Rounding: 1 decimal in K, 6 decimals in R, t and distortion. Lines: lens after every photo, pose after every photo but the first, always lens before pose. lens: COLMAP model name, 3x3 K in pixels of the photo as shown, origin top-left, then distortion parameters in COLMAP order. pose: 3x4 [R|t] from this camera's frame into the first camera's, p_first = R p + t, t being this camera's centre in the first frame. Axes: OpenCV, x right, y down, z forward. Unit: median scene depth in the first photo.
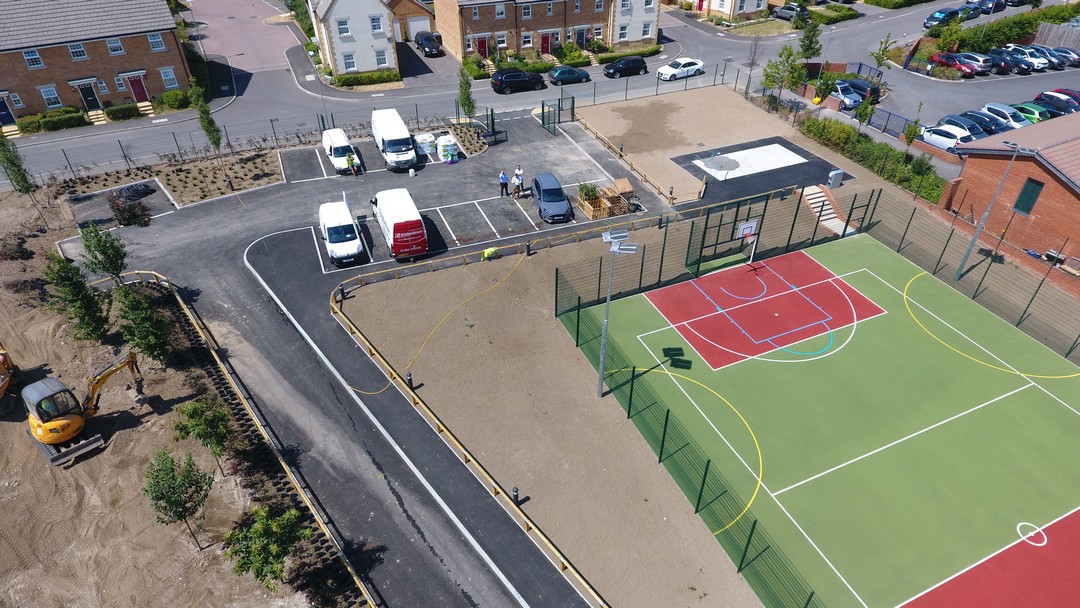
lens RADIAL K [[630.8, 0, 548.8], [0, 630.8, 292.5], [0, 0, 1]] dist [-0.000770, -0.002726]
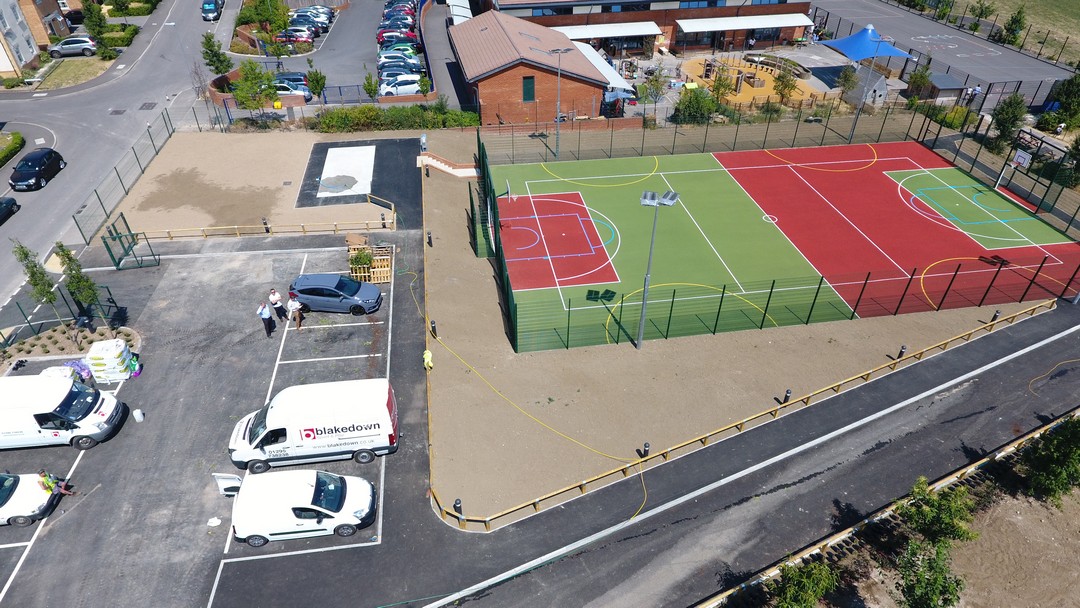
lens RADIAL K [[630.8, 0, 546.1], [0, 630.8, 290.1], [0, 0, 1]] dist [-0.000770, -0.002726]
pose [[0.248516, -0.576158, 0.778641, -0.612500], [0.569200, 0.737289, 0.363890, -0.326198], [-0.783742, 0.352770, 0.511178, 0.424018]]
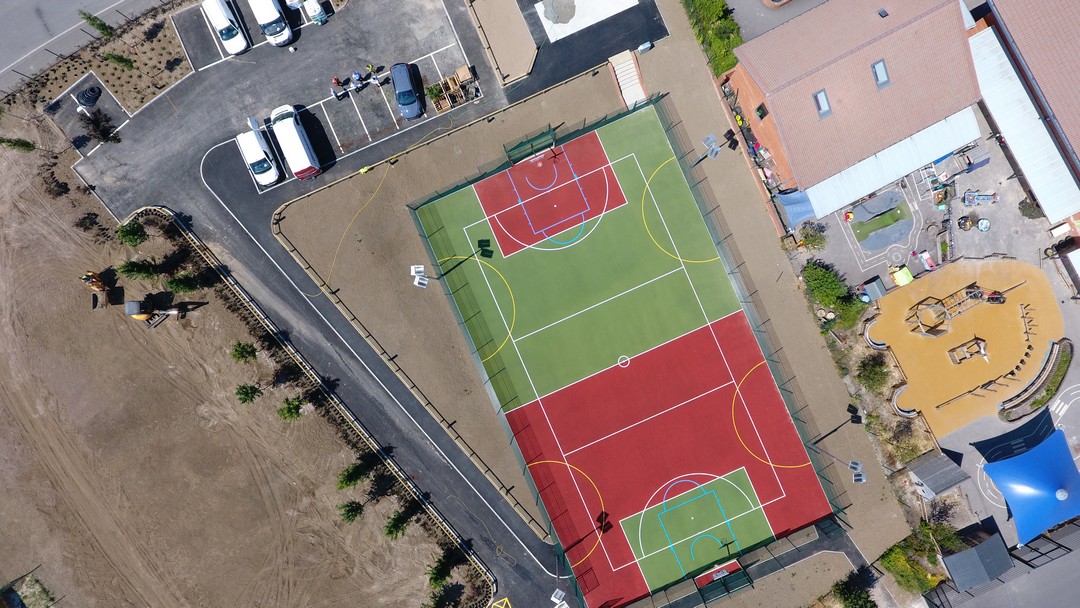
lens RADIAL K [[630.8, 0, 550.4], [0, 630.8, 297.2], [0, 0, 1]] dist [-0.000770, -0.002726]
pose [[0.999820, 0.000229, -0.018959, 0.358366], [0.014890, 0.609537, 0.792617, -1.012715], [0.011738, -0.792757, 0.609424, -0.127103]]
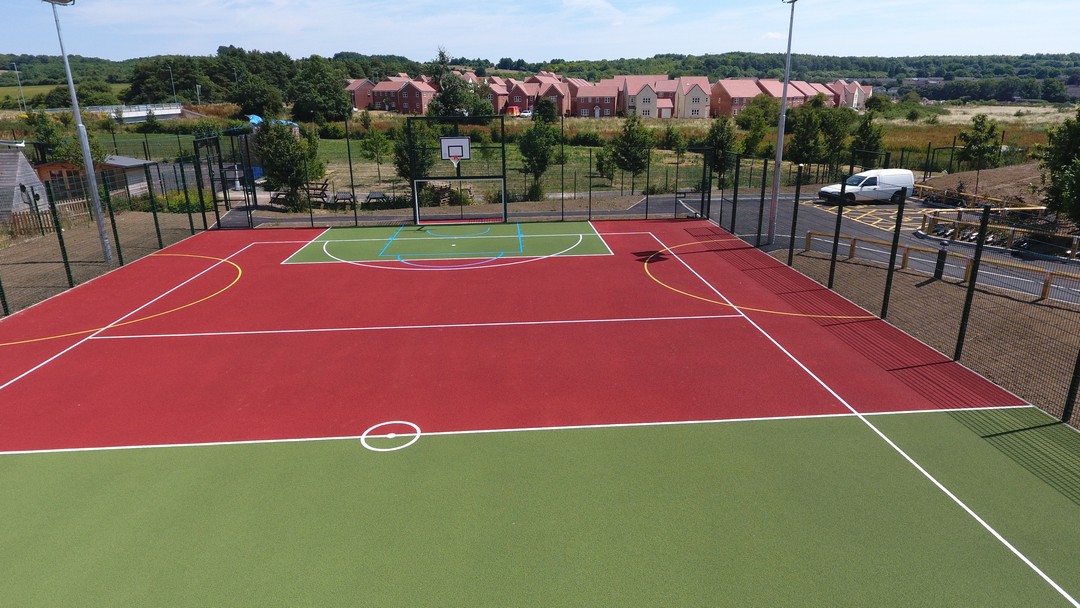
lens RADIAL K [[630.8, 0, 547.7], [0, 630.8, 297.3], [0, 0, 1]] dist [-0.000770, -0.002726]
pose [[-0.941701, -0.098722, 0.321642, 0.350275], [0.202171, 0.598111, 0.775494, 0.007583], [-0.268936, 0.795310, -0.543283, 0.740758]]
